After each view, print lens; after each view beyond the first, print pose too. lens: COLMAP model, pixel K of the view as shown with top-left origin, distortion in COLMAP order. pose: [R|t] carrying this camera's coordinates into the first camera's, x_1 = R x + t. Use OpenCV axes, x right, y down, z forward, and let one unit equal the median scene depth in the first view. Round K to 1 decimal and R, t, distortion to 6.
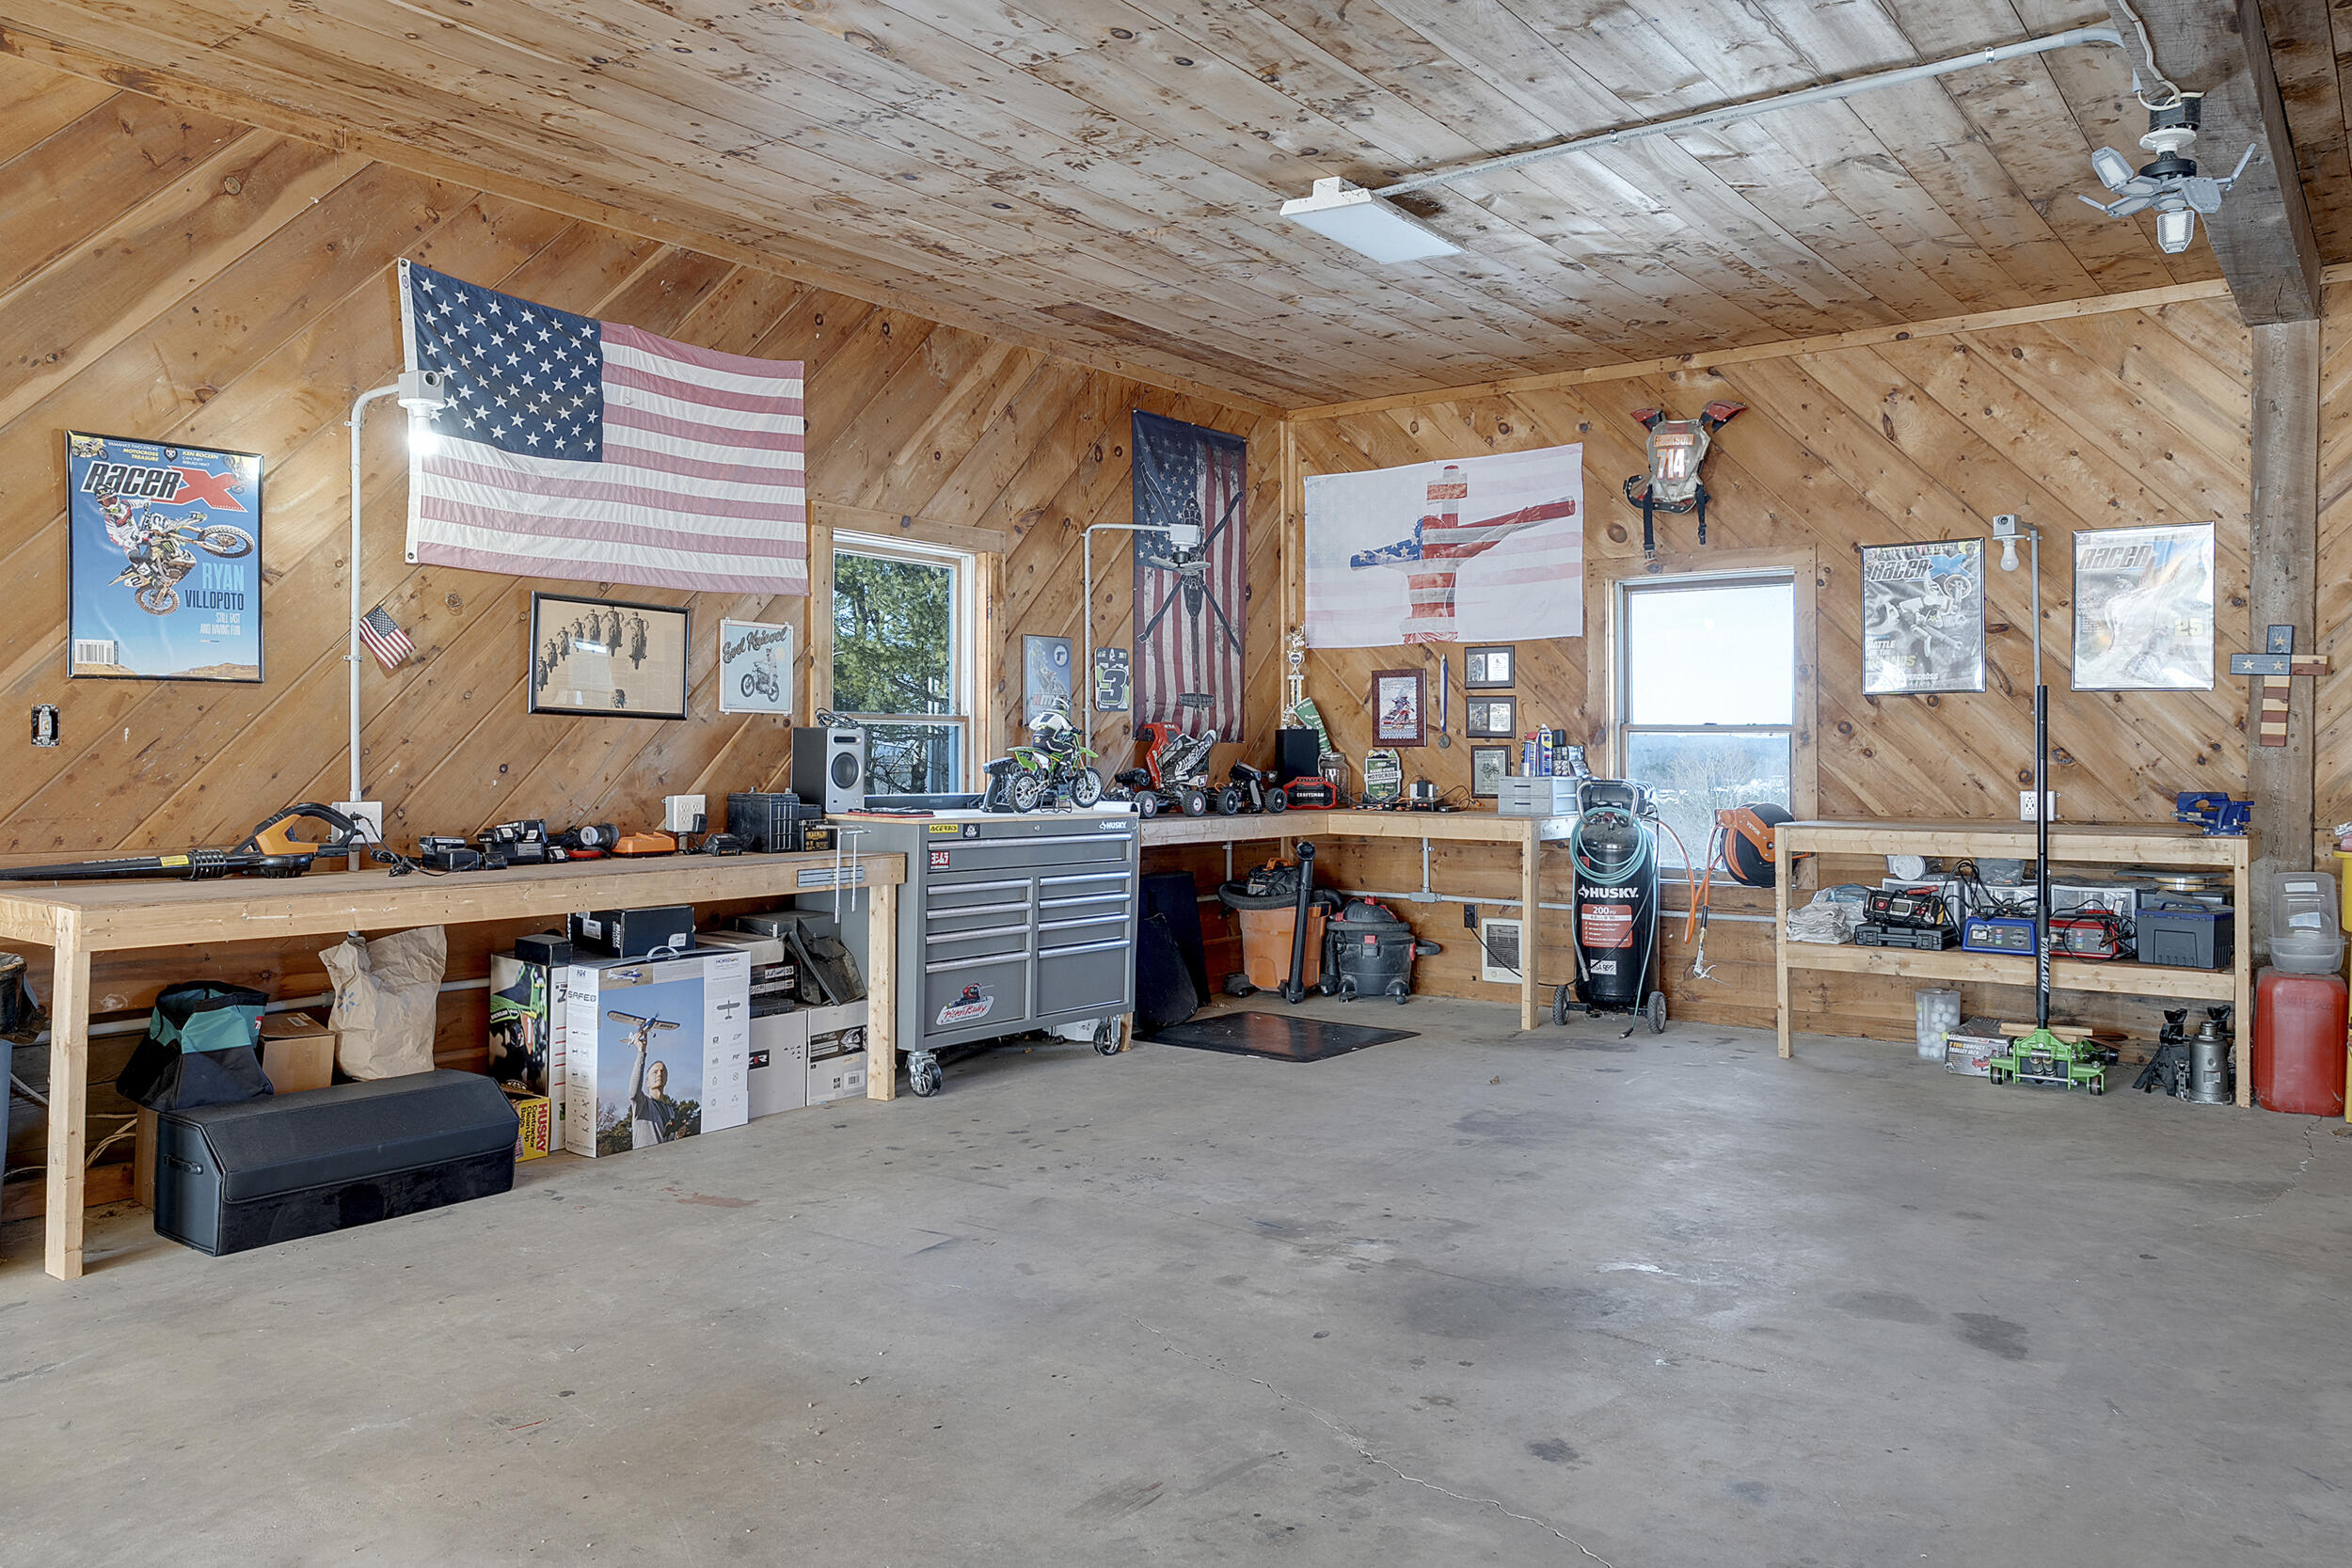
lens RADIAL K [[1692.8, 0, 1150.8], [0, 1692.8, 731.1], [0, 0, 1]] dist [0.003998, 0.002908]
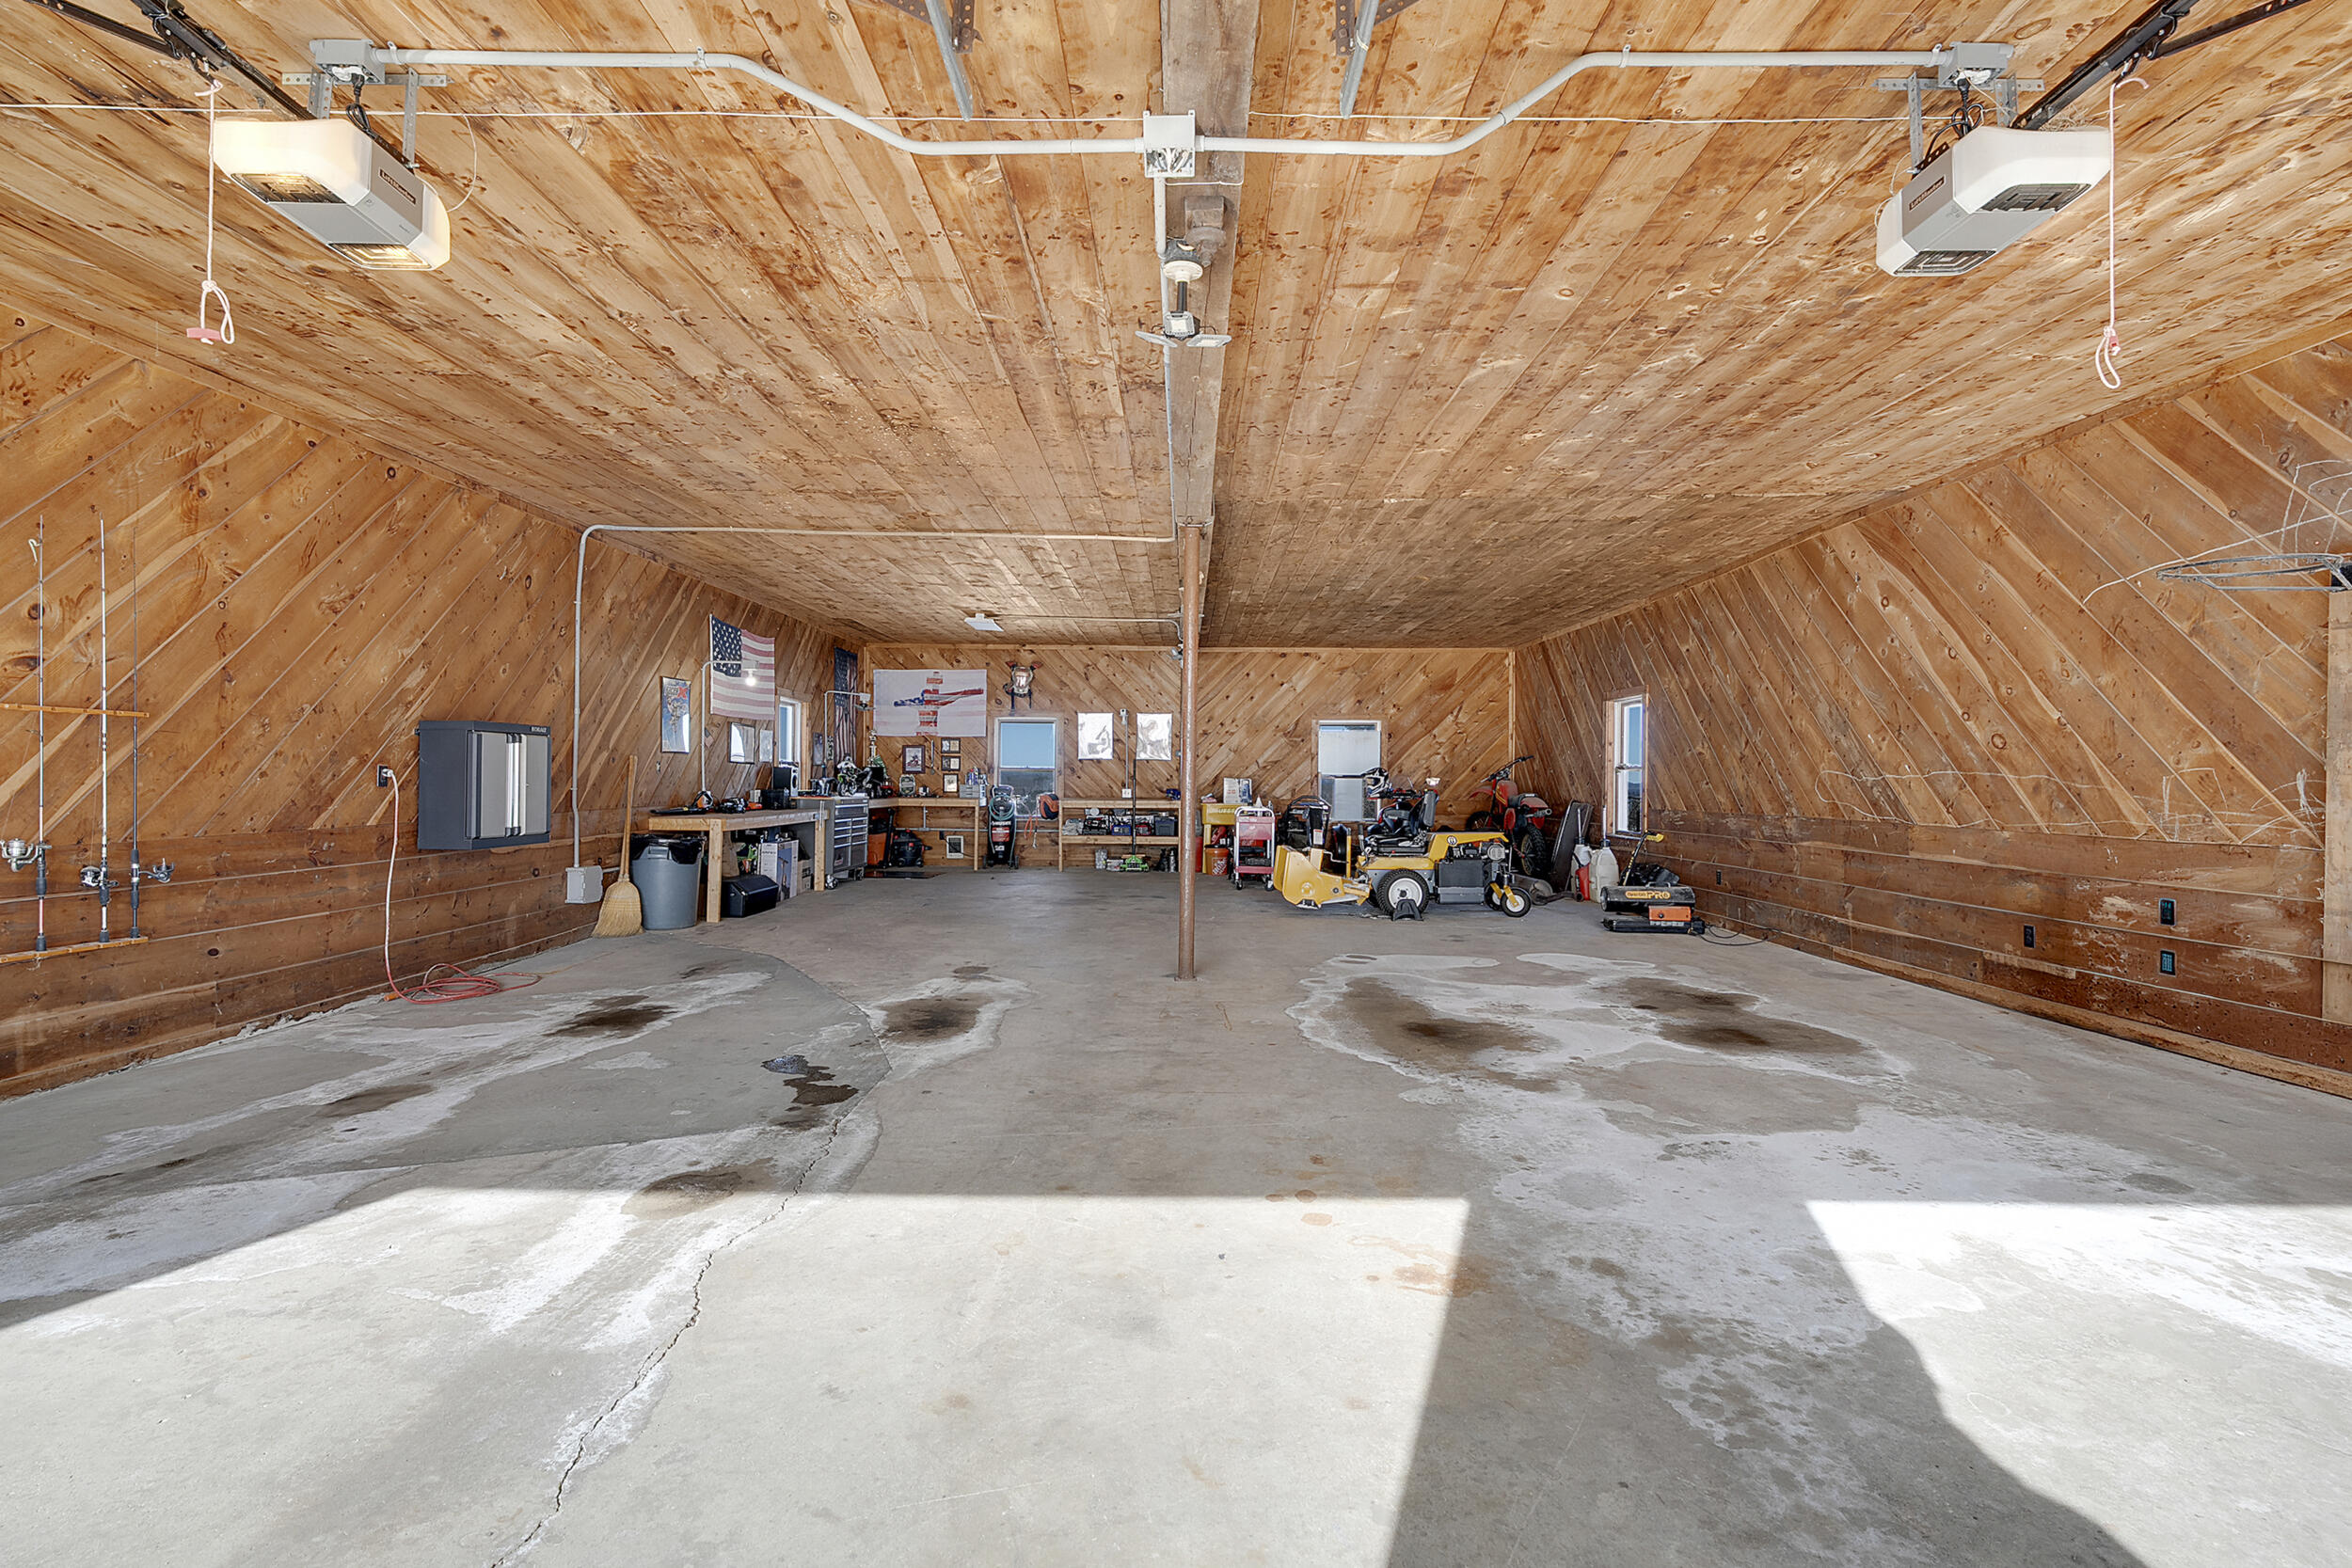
lens RADIAL K [[1692.8, 0, 1176.1], [0, 1692.8, 781.6], [0, 0, 1]] dist [0.003998, 0.002908]
pose [[0.790936, 0.003232, 0.611890, -1.335014], [-0.015666, 0.999765, 0.014969, -0.028836], [-0.611698, -0.021426, 0.790801, -1.578249]]
